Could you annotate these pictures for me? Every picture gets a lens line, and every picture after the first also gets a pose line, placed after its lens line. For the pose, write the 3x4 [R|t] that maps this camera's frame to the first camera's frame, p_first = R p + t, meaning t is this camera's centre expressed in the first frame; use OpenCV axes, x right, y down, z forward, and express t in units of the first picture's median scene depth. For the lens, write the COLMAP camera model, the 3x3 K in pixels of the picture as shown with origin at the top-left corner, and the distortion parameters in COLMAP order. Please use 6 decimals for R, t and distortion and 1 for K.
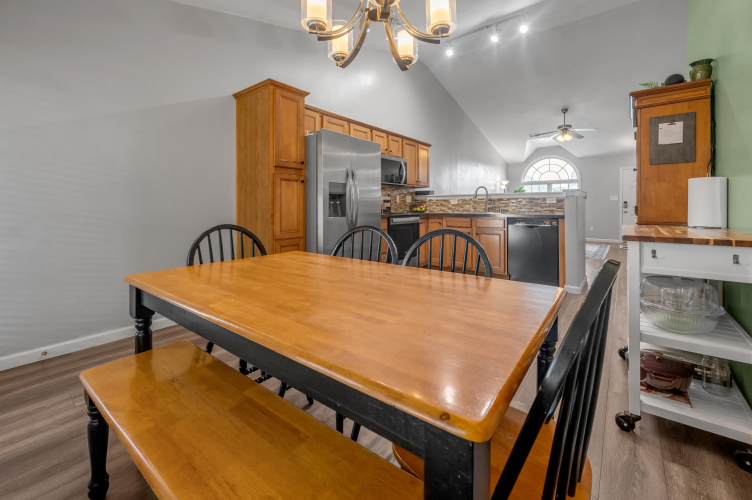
lens RADIAL K [[316.5, 0, 377.6], [0, 316.5, 206.9], [0, 0, 1]] dist [-0.000252, 0.000526]
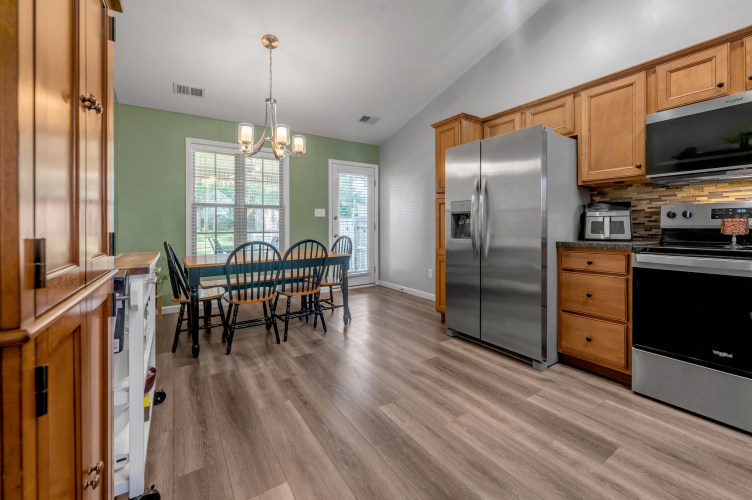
lens RADIAL K [[308.5, 0, 376.4], [0, 308.5, 225.8], [0, 0, 1]] dist [-0.000537, 0.000006]
pose [[-0.319517, 0.005565, -0.947564, 0.457749], [0.004088, 0.999982, 0.004494, -0.005942], [0.947572, -0.002437, -0.319534, 0.610190]]
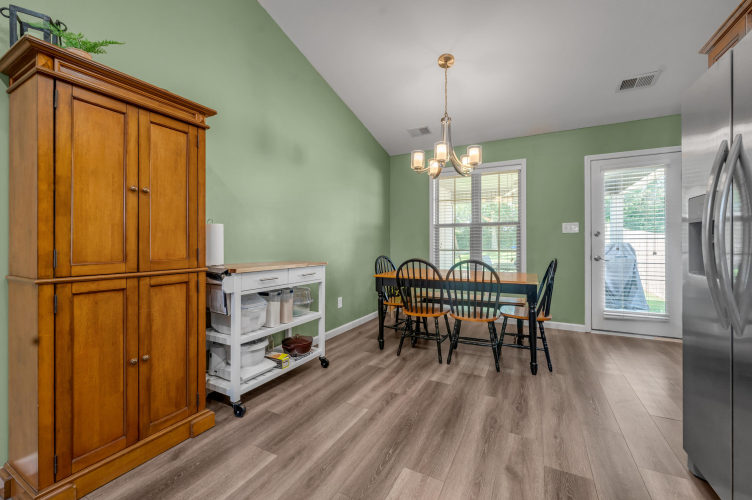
lens RADIAL K [[304.8, 0, 378.2], [0, 304.8, 241.1], [0, 0, 1]] dist [-0.000725, 0.000077]
pose [[-0.982954, -0.000478, -0.183852, 0.218699], [0.000684, 0.999980, -0.006254, -0.006672], [0.183852, -0.006273, -0.982934, 0.765077]]
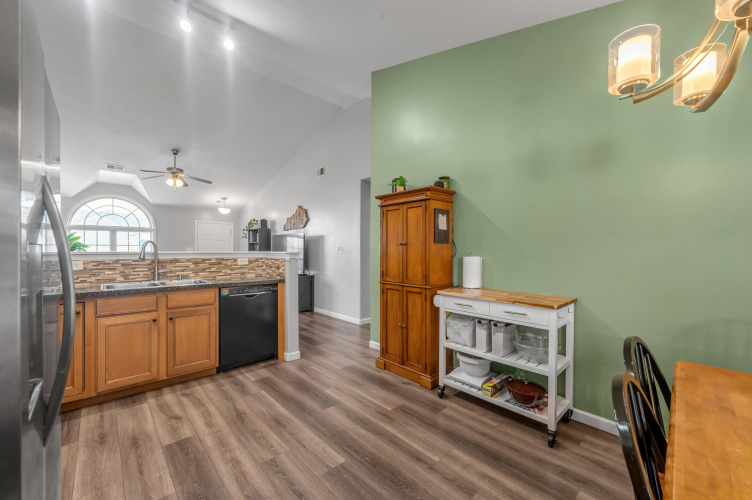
lens RADIAL K [[298.2, 0, 375.7], [0, 298.2, 251.6], [0, 0, 1]] dist [0.000081, 0.000205]
pose [[0.157607, -0.004056, 0.987494, -0.169607], [0.000526, 0.999992, 0.004023, -0.041686], [-0.987502, -0.000115, 0.157608, 0.423003]]
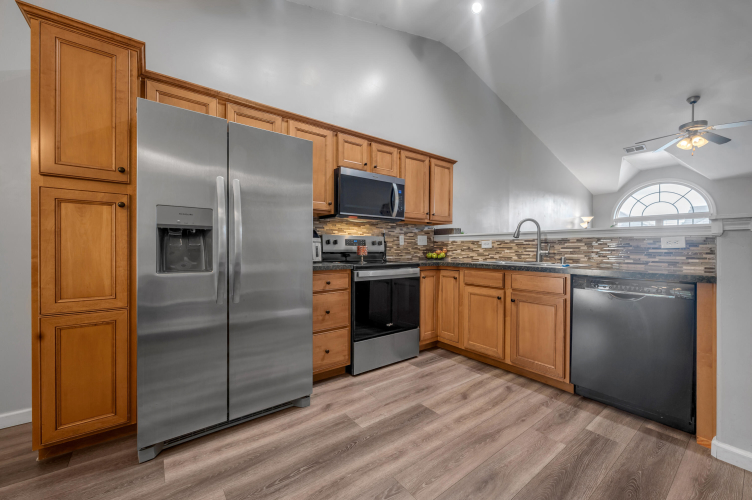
lens RADIAL K [[298.2, 0, 375.7], [0, 298.2, 251.6], [0, 0, 1]] dist [0.000081, 0.000205]
pose [[0.967906, 0.009539, -0.251132, 0.174448], [-0.007445, 0.999929, 0.009288, -0.005429], [0.251202, -0.007120, 0.967908, 0.349638]]
